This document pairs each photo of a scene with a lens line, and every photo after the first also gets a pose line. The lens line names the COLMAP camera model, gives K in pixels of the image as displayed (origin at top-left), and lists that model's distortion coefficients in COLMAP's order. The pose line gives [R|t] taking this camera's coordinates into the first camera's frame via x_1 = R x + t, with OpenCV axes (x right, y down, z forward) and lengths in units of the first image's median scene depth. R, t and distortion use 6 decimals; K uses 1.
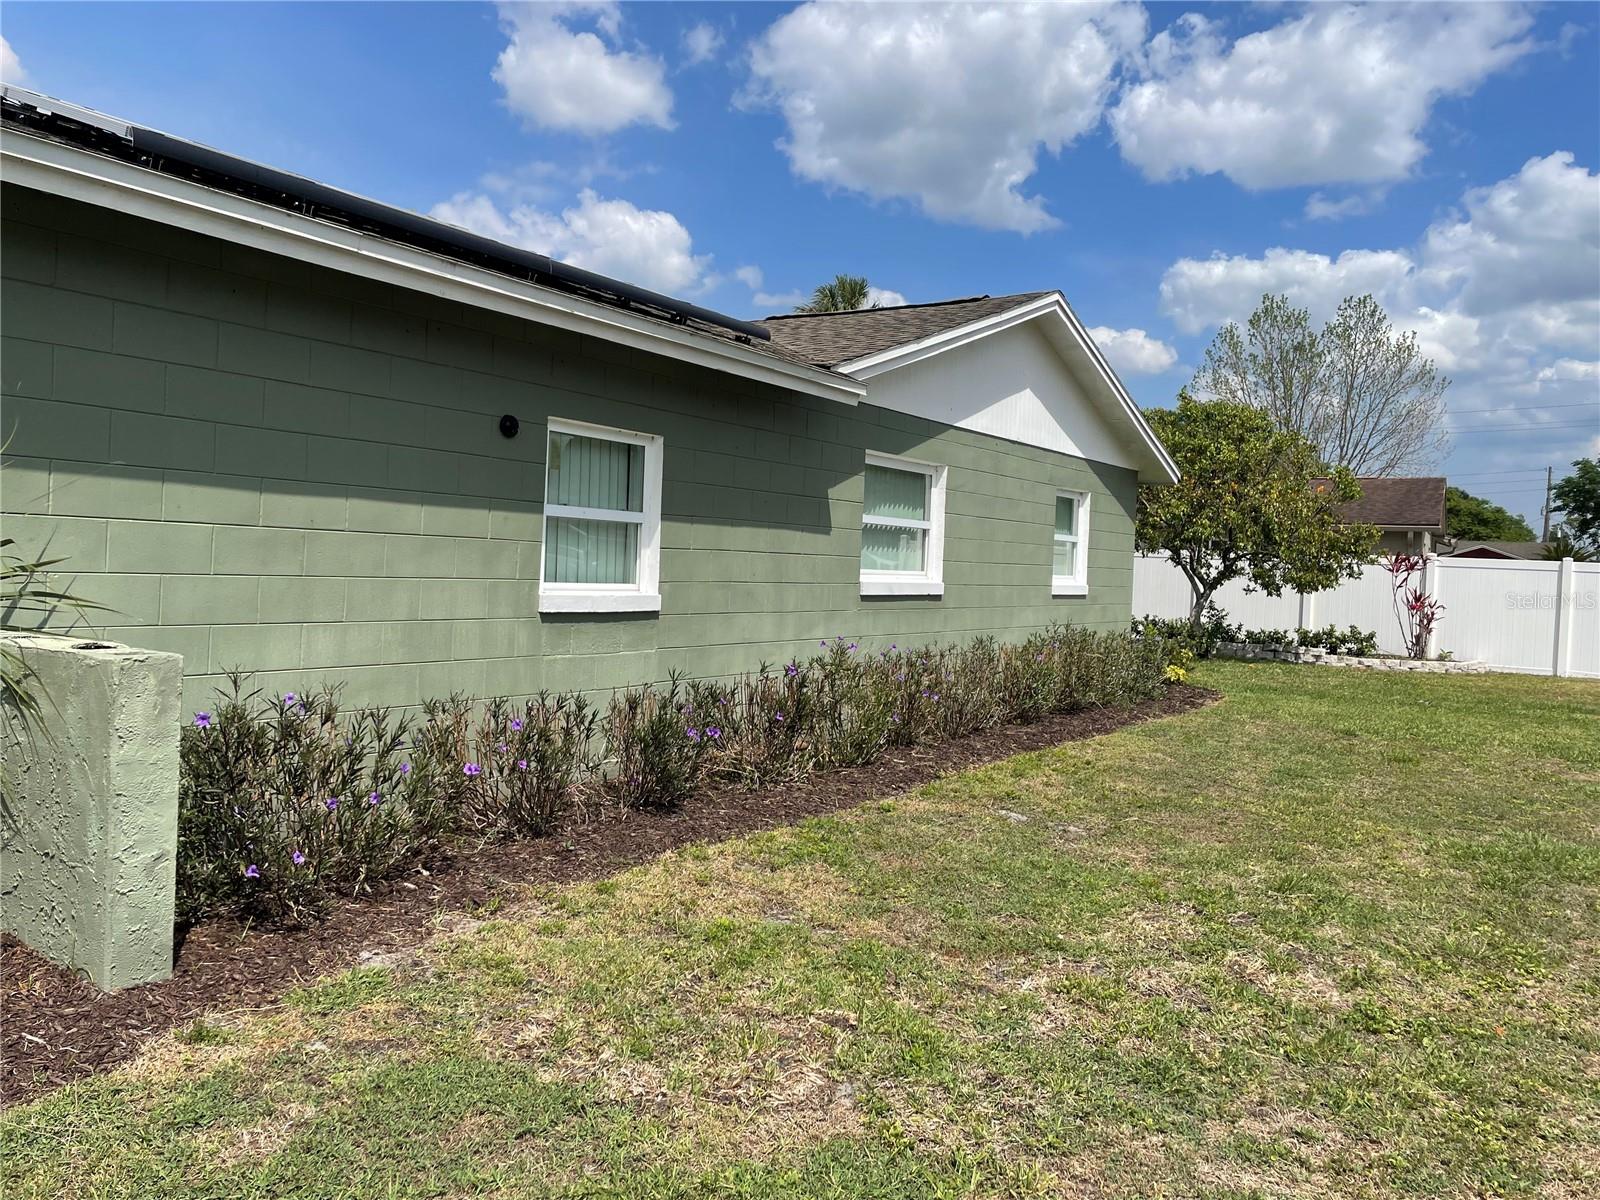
lens RADIAL K [[1213.6, 0, 806.3], [0, 1213.6, 598.6], [0, 0, 1]] dist [0.090036, -0.115468]
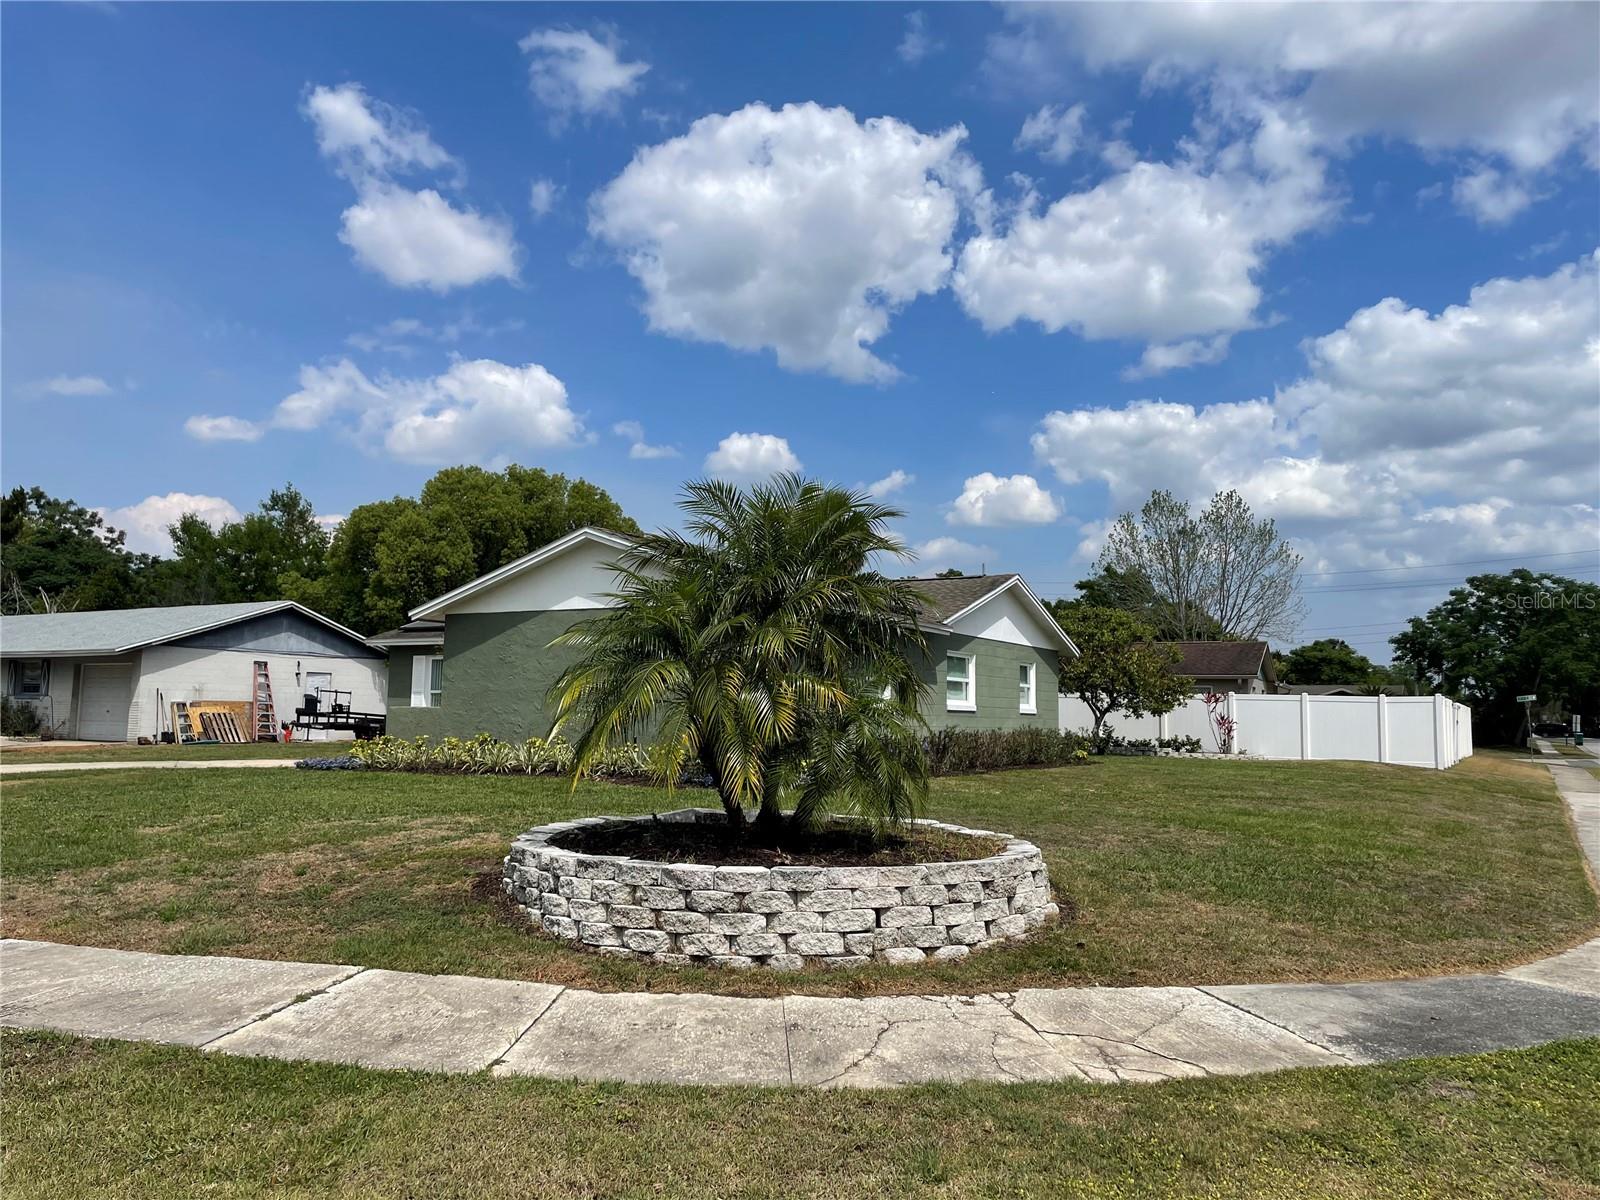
lens RADIAL K [[1213.6, 0, 795.6], [0, 1213.6, 603.0], [0, 0, 1]] dist [0.090036, -0.115468]
pose [[0.998623, -0.016773, 0.049706, -0.184347], [0.022806, 0.992094, -0.123410, 0.038450], [-0.047243, 0.124373, 0.991110, -0.697812]]
